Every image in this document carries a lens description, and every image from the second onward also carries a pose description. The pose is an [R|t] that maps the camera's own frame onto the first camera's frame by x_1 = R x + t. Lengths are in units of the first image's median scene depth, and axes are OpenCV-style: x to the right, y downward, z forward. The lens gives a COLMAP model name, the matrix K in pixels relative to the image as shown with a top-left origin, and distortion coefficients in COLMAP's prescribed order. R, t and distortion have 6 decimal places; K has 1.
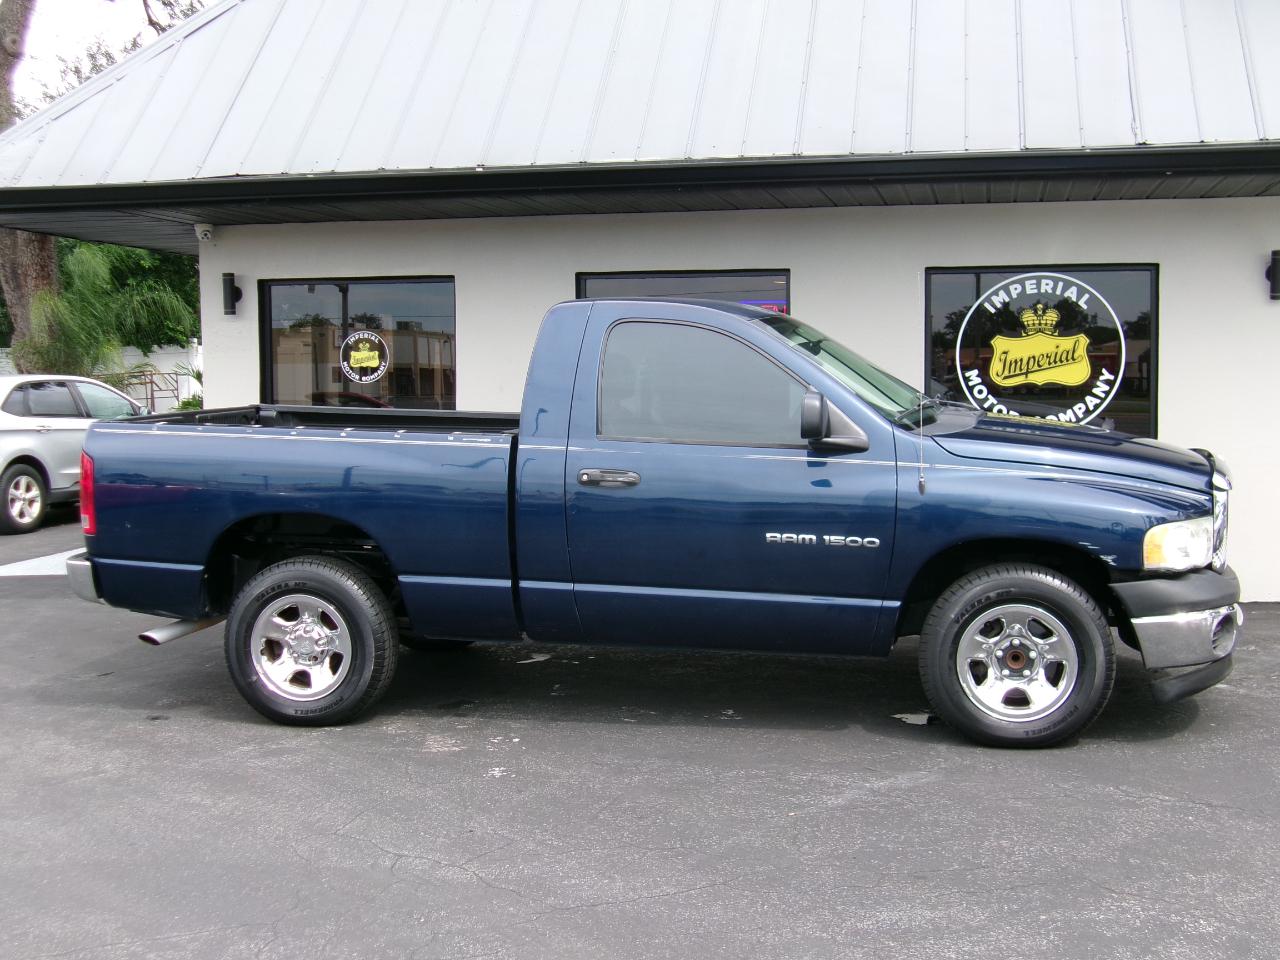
lens RADIAL K [[1567.2, 0, 640.6], [0, 1567.2, 468.1], [0, 0, 1]] dist [-0.003036, 0.000000]
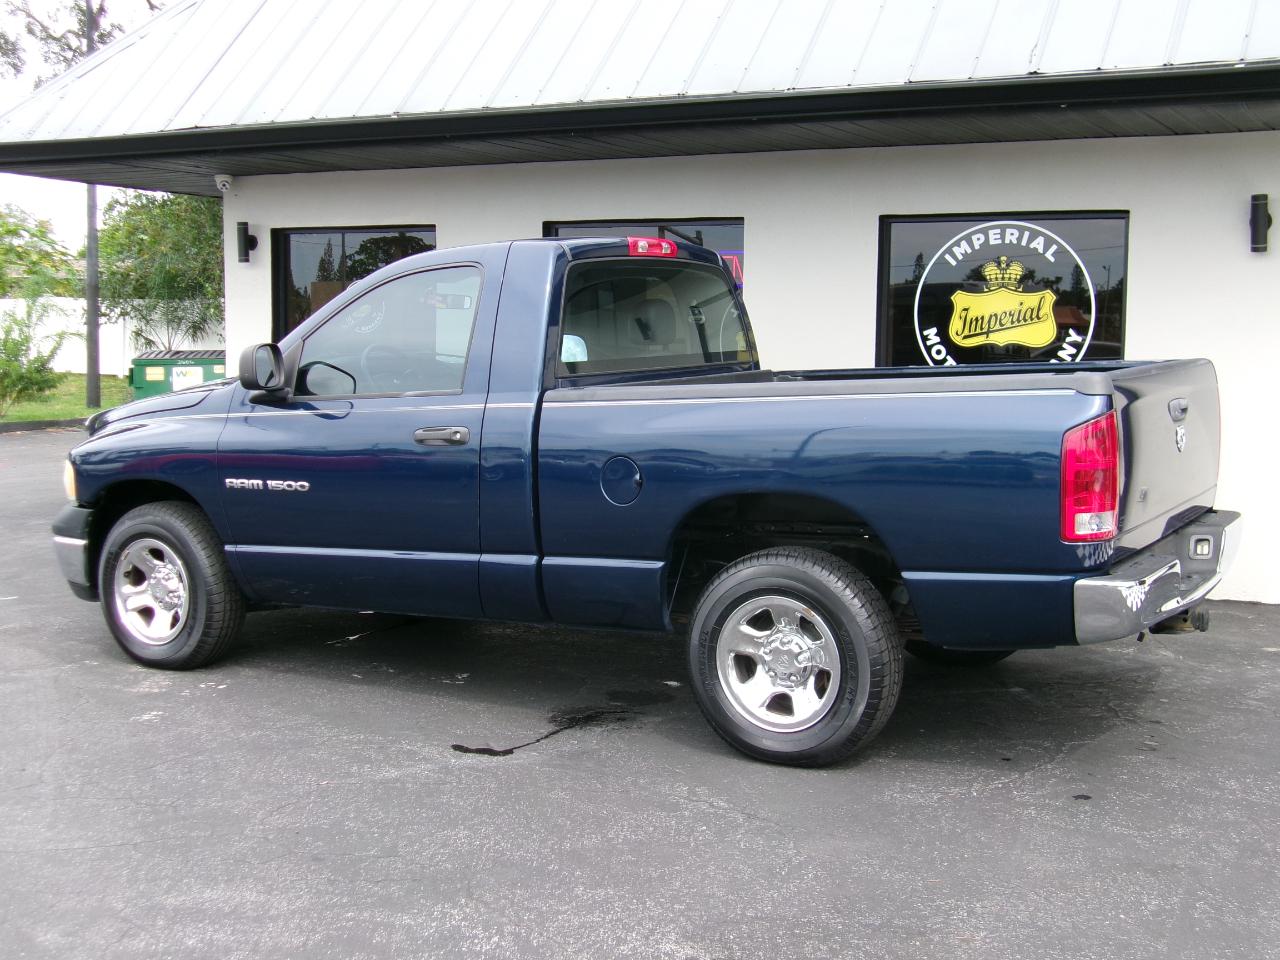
lens RADIAL K [[1567.2, 0, 647.0], [0, 1567.2, 473.1], [0, 0, 1]] dist [-0.003036, 0.000000]
pose [[0.963929, 0.041813, -0.262856, 0.300846], [-0.033290, 0.998768, 0.036797, -0.006312], [0.264071, -0.026719, 0.964133, 0.072978]]
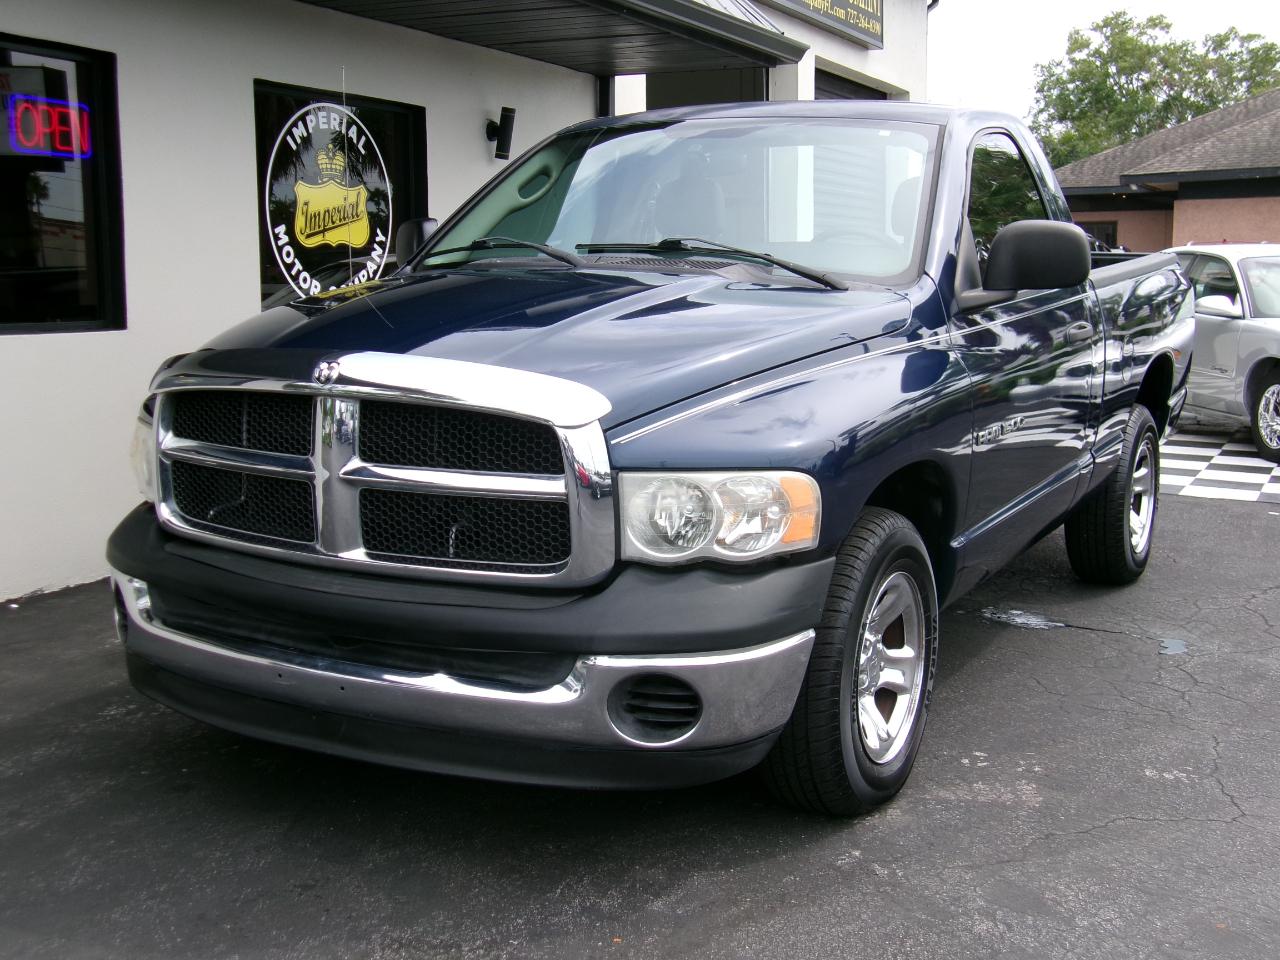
lens RADIAL K [[1567.2, 0, 627.6], [0, 1567.2, 480.3], [0, 0, 1]] dist [-0.003036, 0.000000]
pose [[0.245201, -0.120687, 0.961931, -0.495145], [0.061300, 0.992166, 0.108854, -0.012714], [-0.967532, 0.032276, 0.250678, 0.664650]]
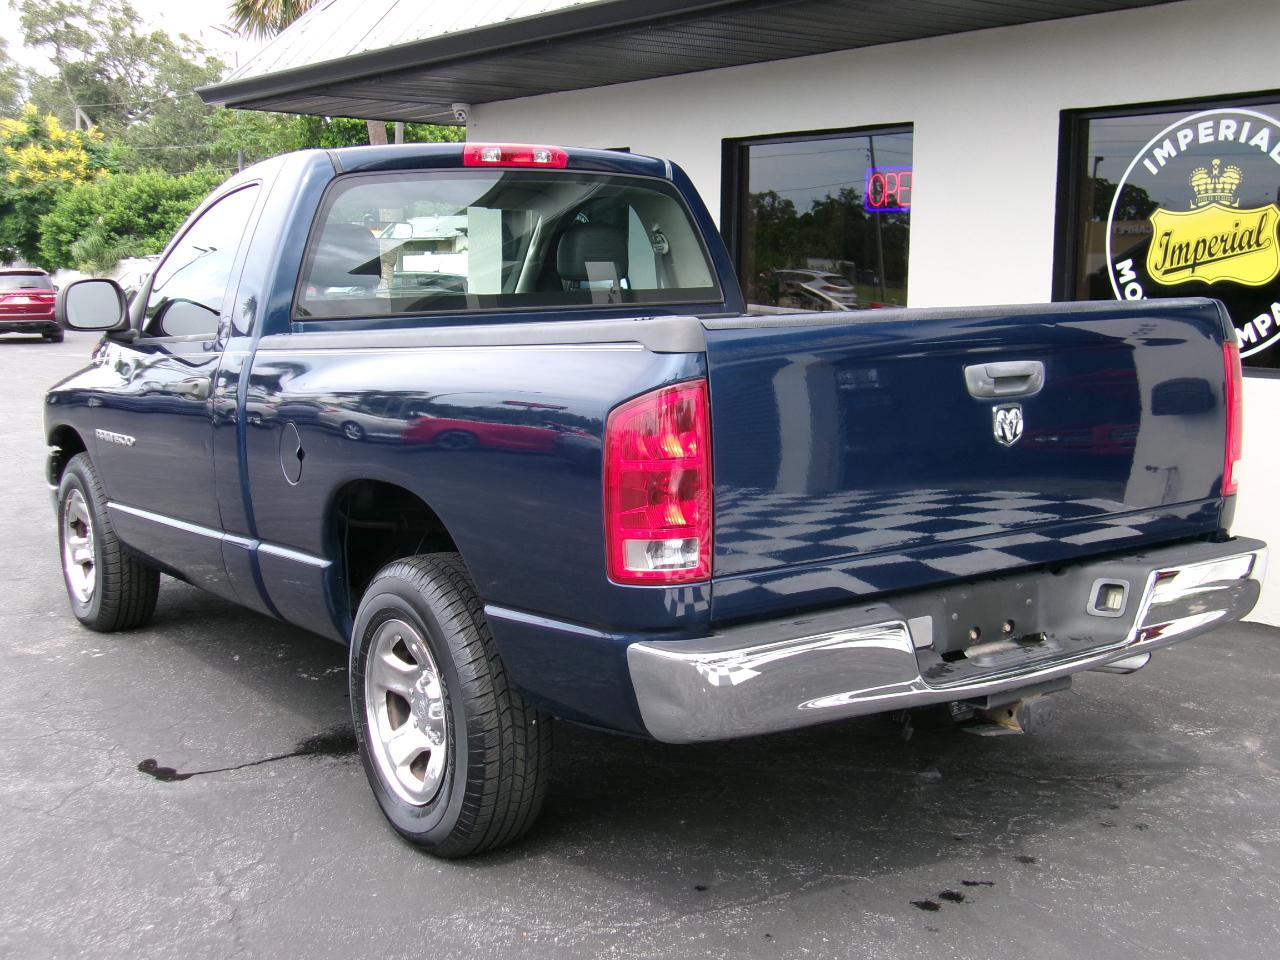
lens RADIAL K [[1567.2, 0, 644.4], [0, 1567.2, 465.2], [0, 0, 1]] dist [-0.003036, 0.000000]
pose [[0.760600, 0.093591, -0.642439, 0.506588], [-0.050316, 0.995076, 0.085393, -0.021839], [0.647268, -0.032625, 0.761564, 0.349522]]
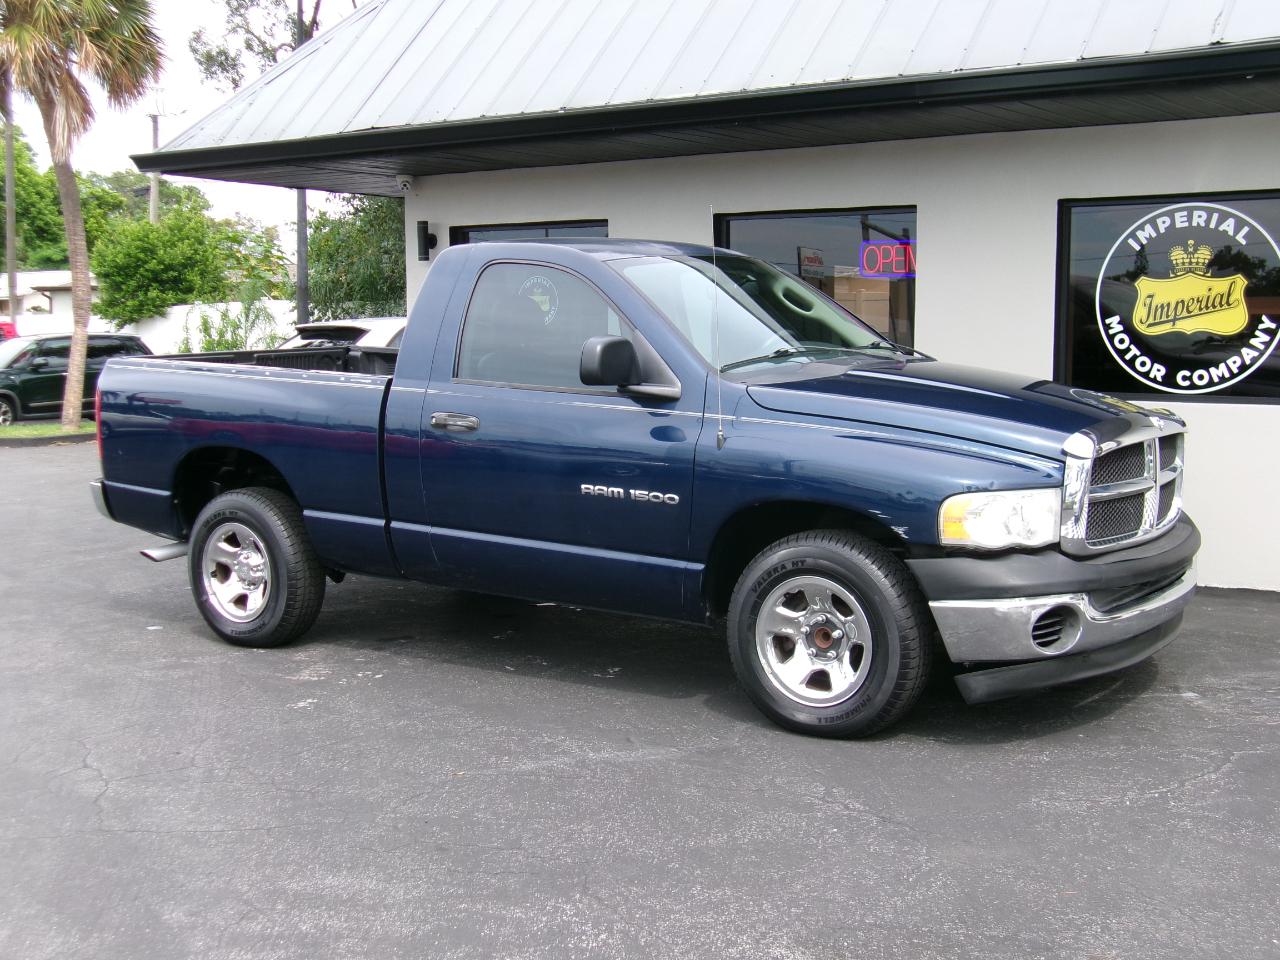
lens RADIAL K [[1567.2, 0, 646.8], [0, 1567.2, 470.6], [0, 0, 1]] dist [-0.003036, 0.000000]
pose [[0.920341, 0.042596, -0.388790, 0.321219], [-0.029297, 0.998767, 0.040074, -0.003979], [0.390017, -0.025492, 0.920455, 0.091564]]
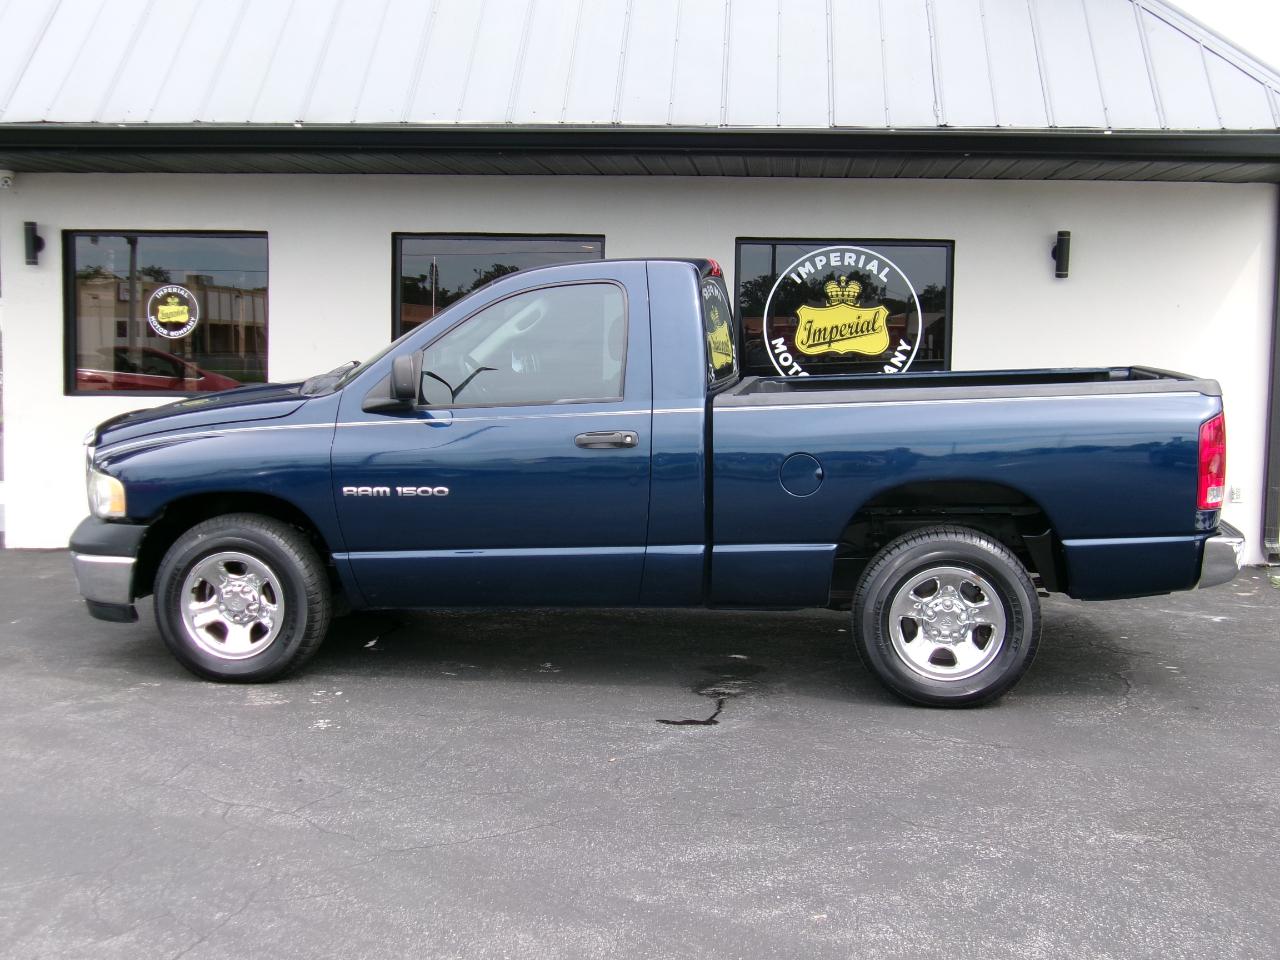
lens RADIAL K [[1567.2, 0, 641.2], [0, 1567.2, 469.3], [0, 0, 1]] dist [-0.003036, 0.000000]
pose [[0.991428, 0.010598, 0.130226, -0.012933], [-0.013724, 0.999638, 0.023129, 0.001543], [-0.129934, -0.024718, 0.991215, -0.019147]]
